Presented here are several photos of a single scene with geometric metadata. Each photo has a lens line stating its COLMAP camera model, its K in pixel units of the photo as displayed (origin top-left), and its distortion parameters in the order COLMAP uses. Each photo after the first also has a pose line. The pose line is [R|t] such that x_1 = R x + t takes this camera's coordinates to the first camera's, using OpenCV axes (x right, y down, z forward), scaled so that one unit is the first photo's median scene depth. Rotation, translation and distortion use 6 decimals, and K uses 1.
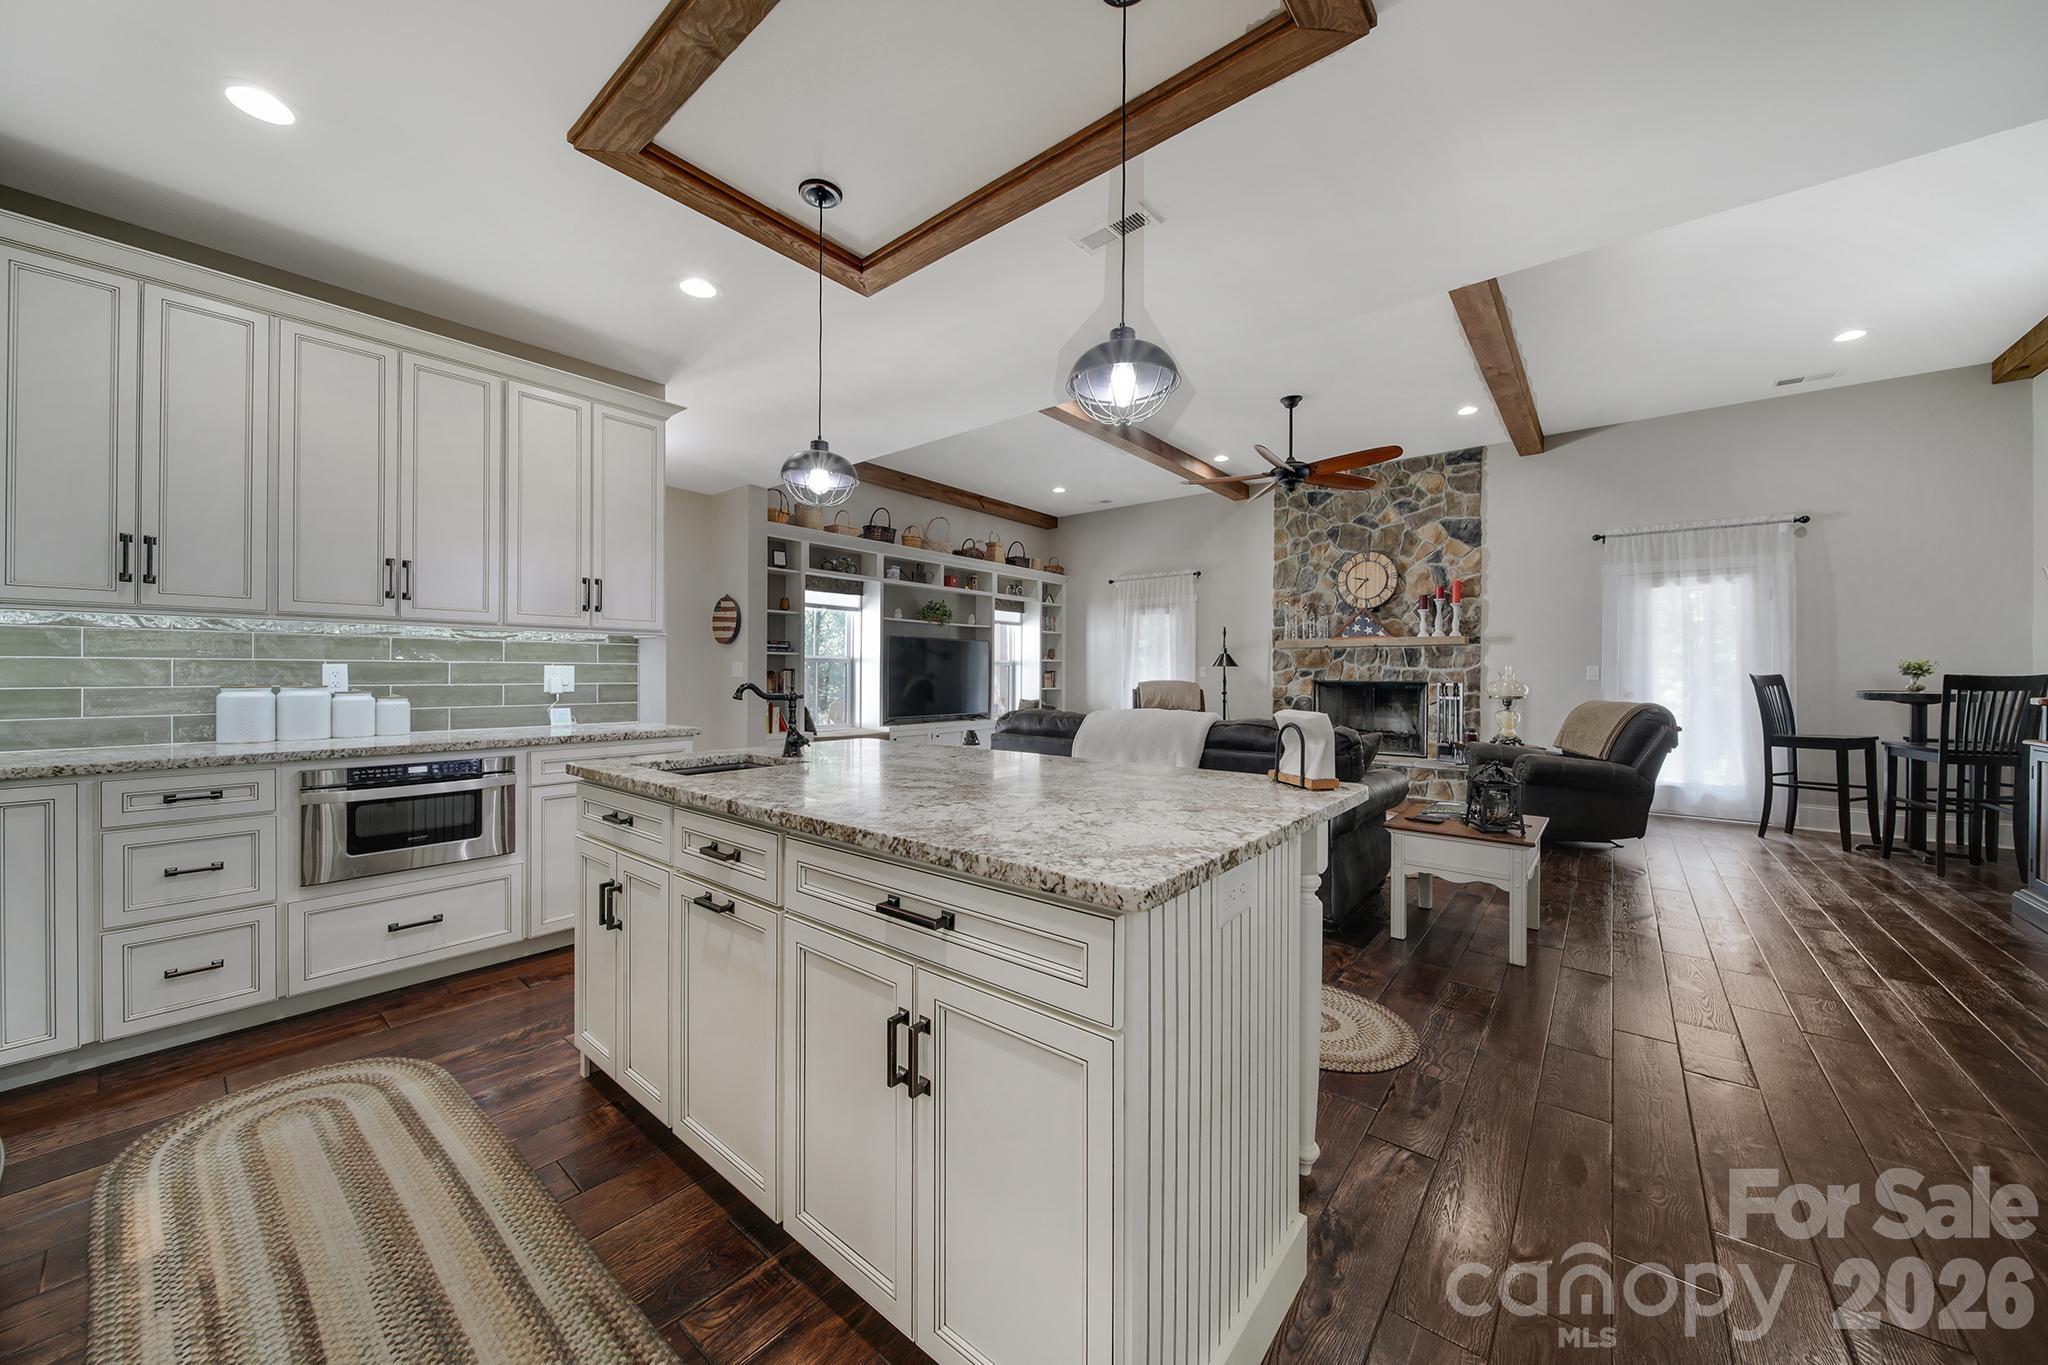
lens RADIAL K [[717.6, 0, 1013.6], [0, 717.6, 672.8], [0, 0, 1]] dist [-0.000266, -0.002021]
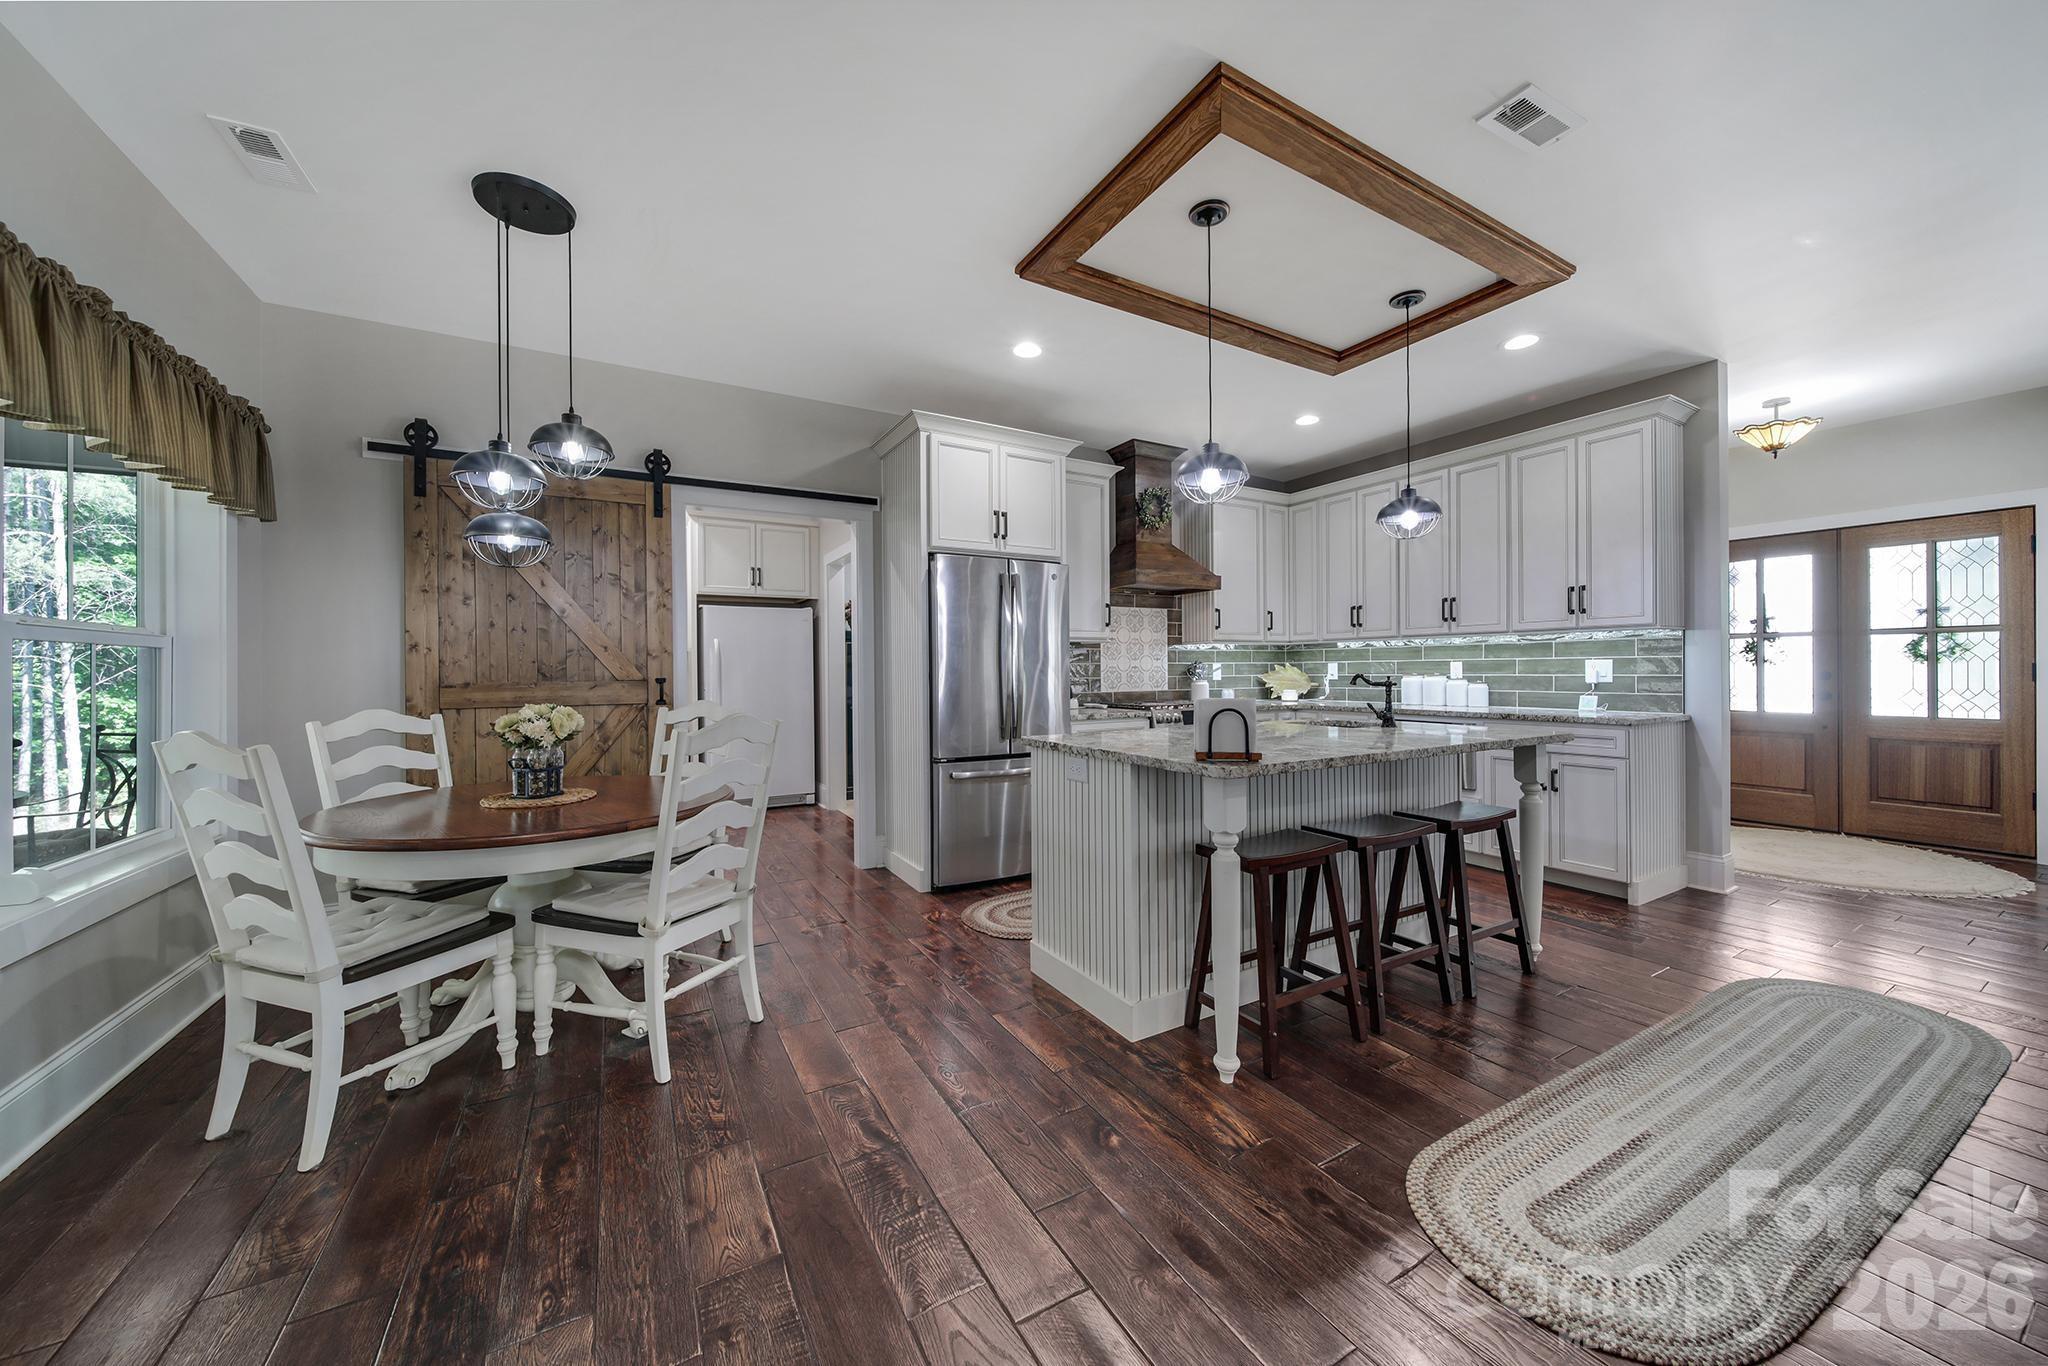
lens RADIAL K [[717.6, 0, 1029.1], [0, 717.6, 672.8], [0, 0, 1]] dist [-0.000266, -0.002021]
pose [[-0.346661, 0.002981, -0.937986, 0.403321], [0.008789, 0.999961, -0.000071, 0.001291], [0.937949, -0.008269, -0.346674, 0.270601]]
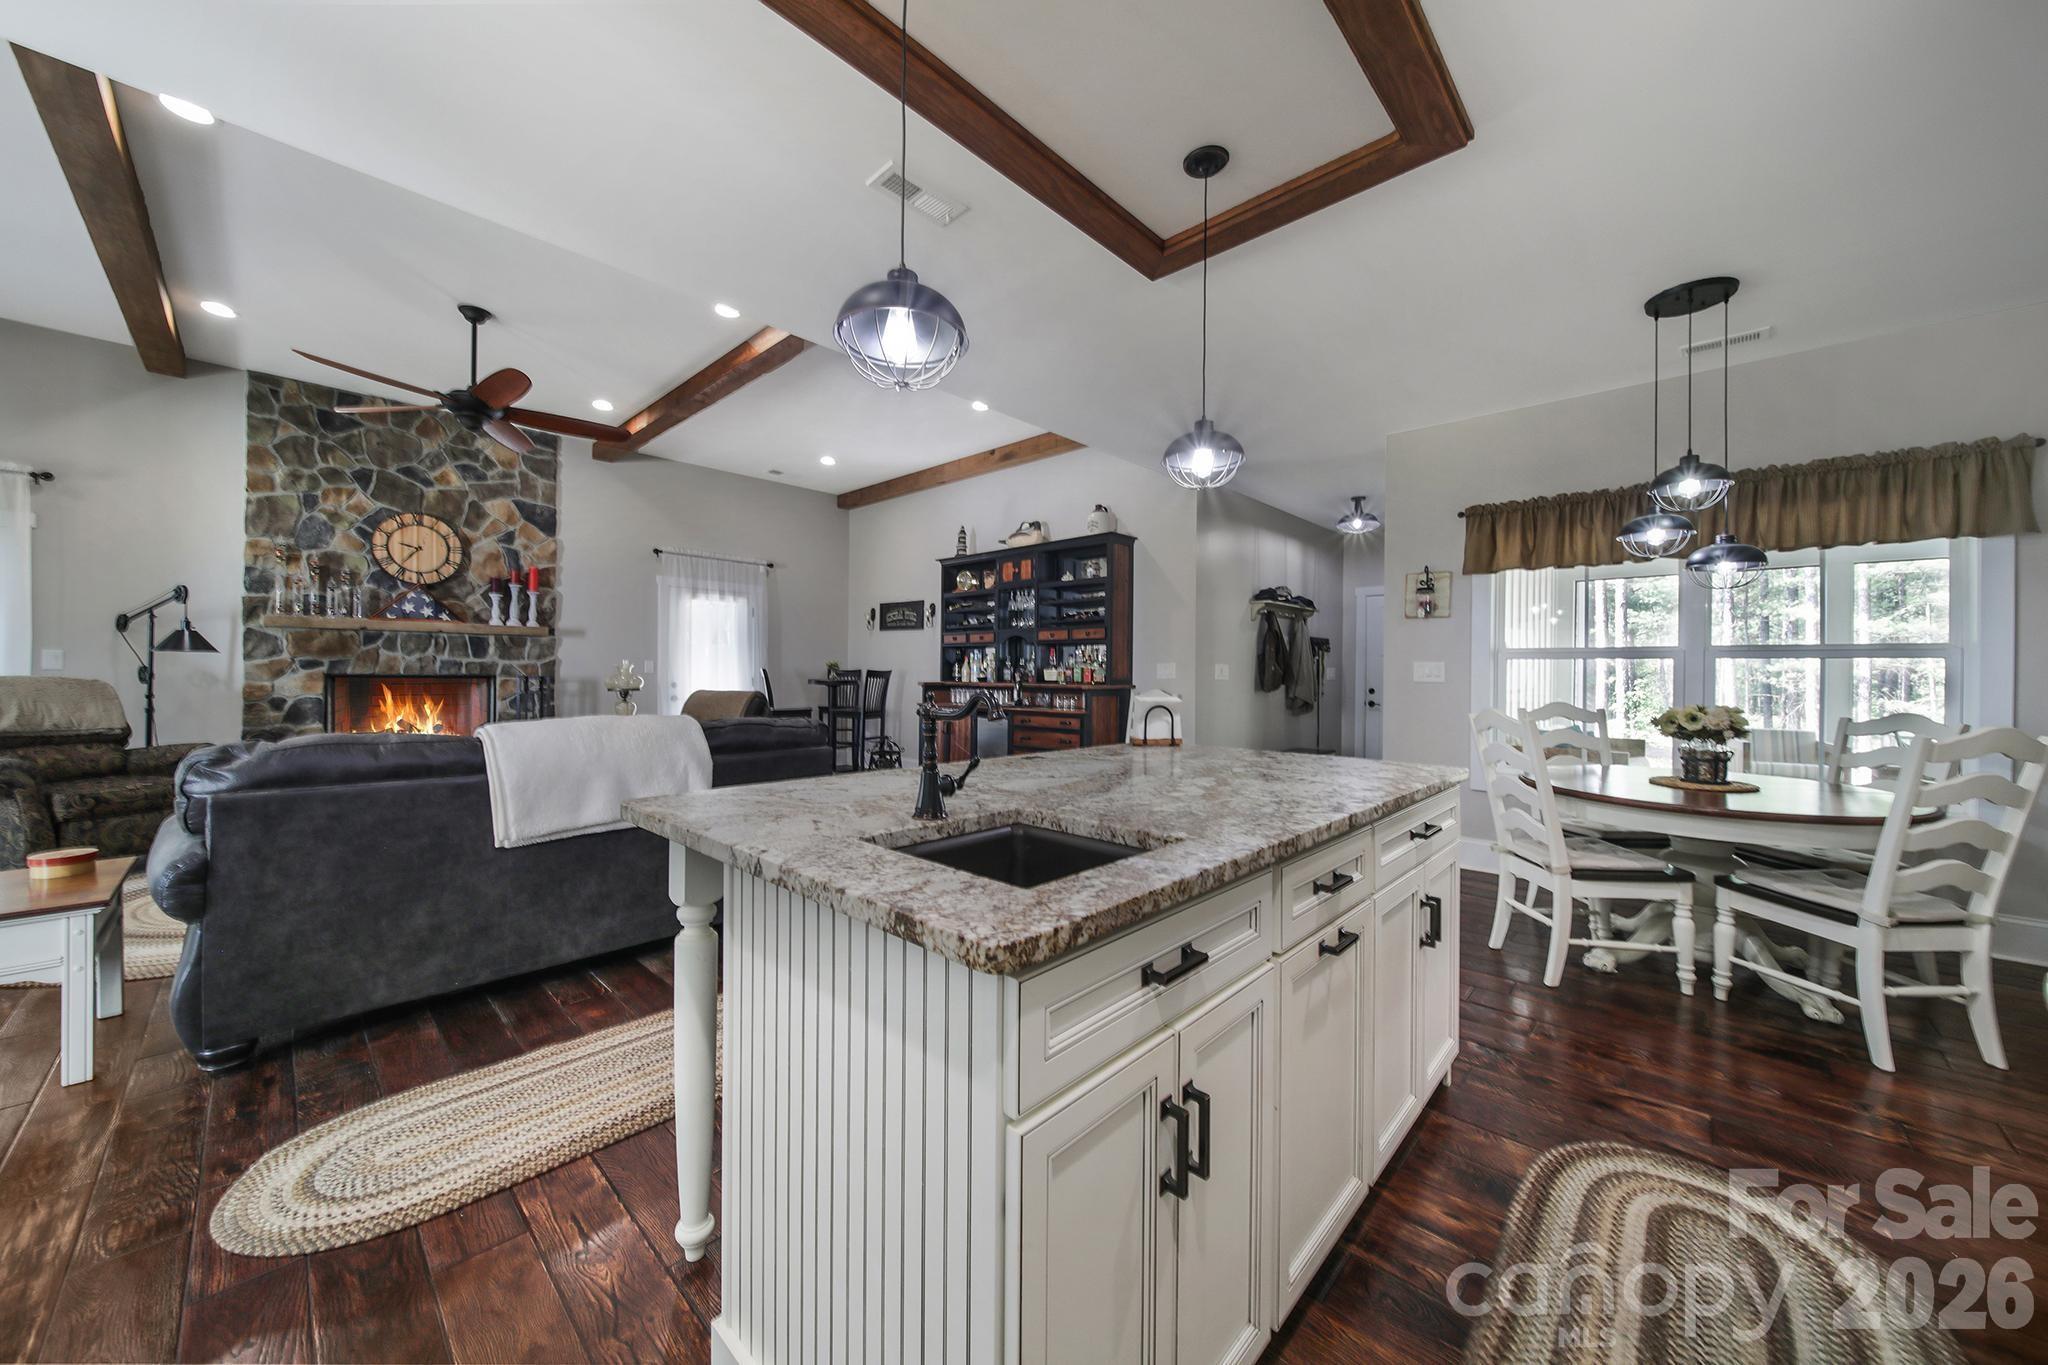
lens RADIAL K [[717.6, 0, 1027.8], [0, 717.6, 672.9], [0, 0, 1]] dist [-0.000266, -0.002021]
pose [[0.061243, -0.004251, 0.998114, -0.285598], [-0.011009, 0.999927, 0.004934, -0.001854], [-0.998062, -0.011291, 0.061192, 0.289259]]
